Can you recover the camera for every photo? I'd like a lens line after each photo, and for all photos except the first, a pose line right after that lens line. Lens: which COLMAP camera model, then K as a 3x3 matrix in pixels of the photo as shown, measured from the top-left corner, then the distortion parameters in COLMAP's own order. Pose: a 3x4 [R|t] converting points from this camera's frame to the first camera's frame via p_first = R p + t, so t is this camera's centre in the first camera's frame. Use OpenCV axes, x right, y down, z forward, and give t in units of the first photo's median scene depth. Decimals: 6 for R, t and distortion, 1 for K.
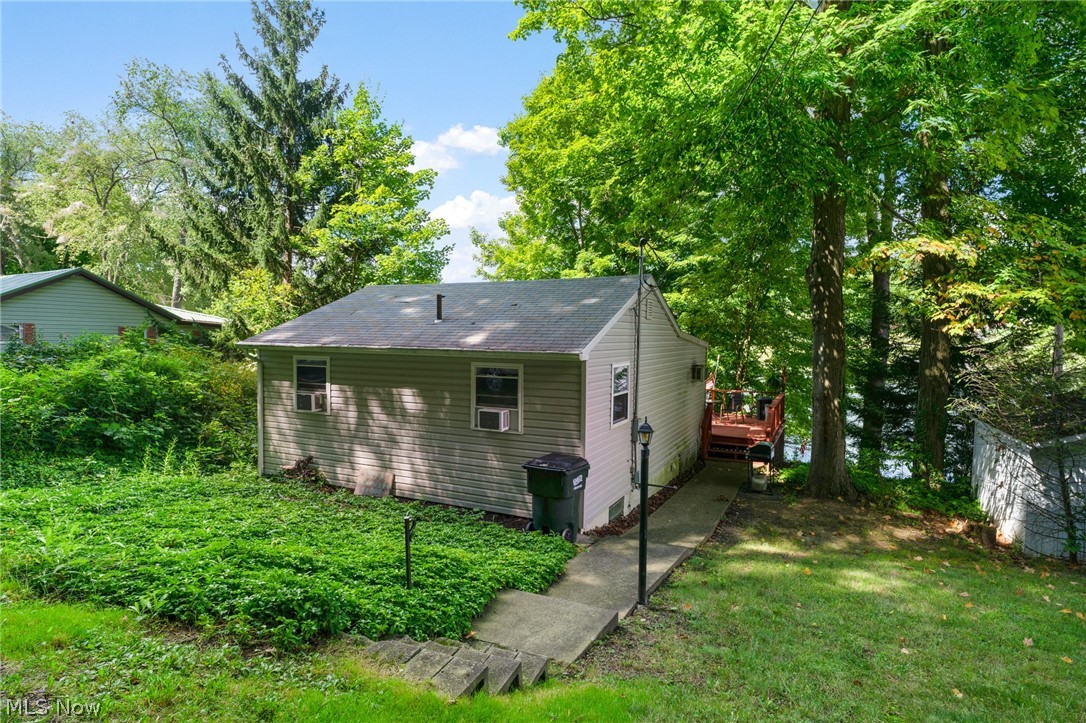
lens RADIAL K [[595.2, 0, 543.0], [0, 595.2, 356.6], [0, 0, 1]] dist [0.005535, 0.001035]
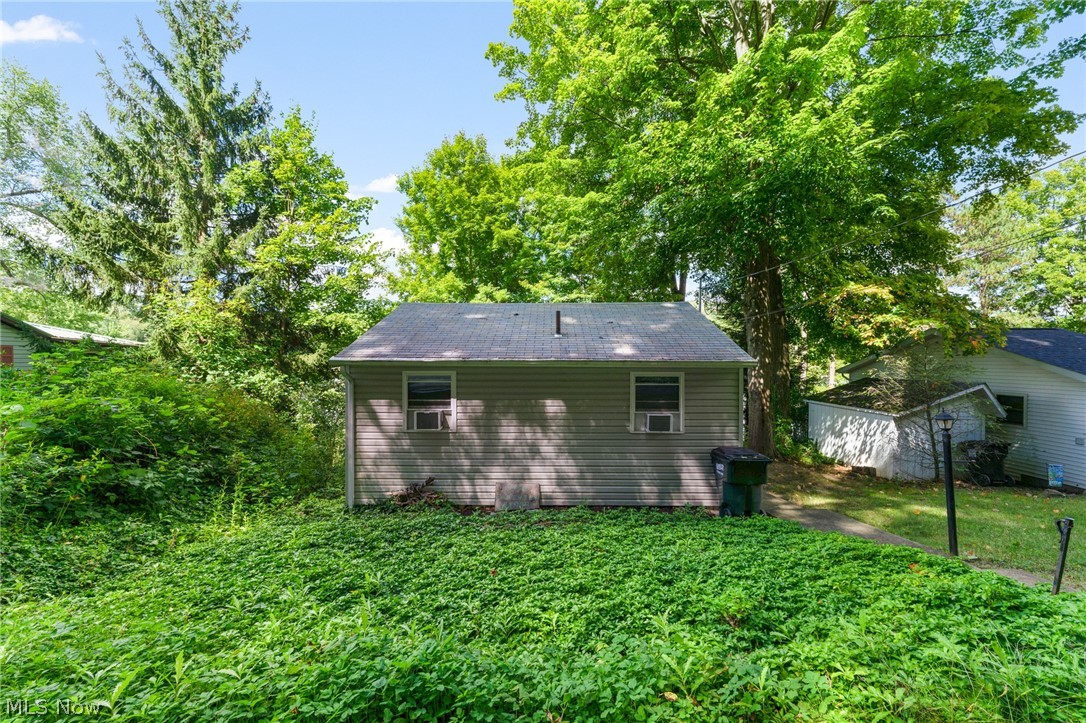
lens RADIAL K [[431.5, 0, 543.1], [0, 431.5, 363.4], [0, 0, 1]] dist [-0.003259, -0.000287]
pose [[0.894610, -0.017879, 0.446490, -0.534111], [0.024315, 0.999667, -0.008689, -0.002866], [-0.446186, 0.018629, 0.894746, 0.311216]]
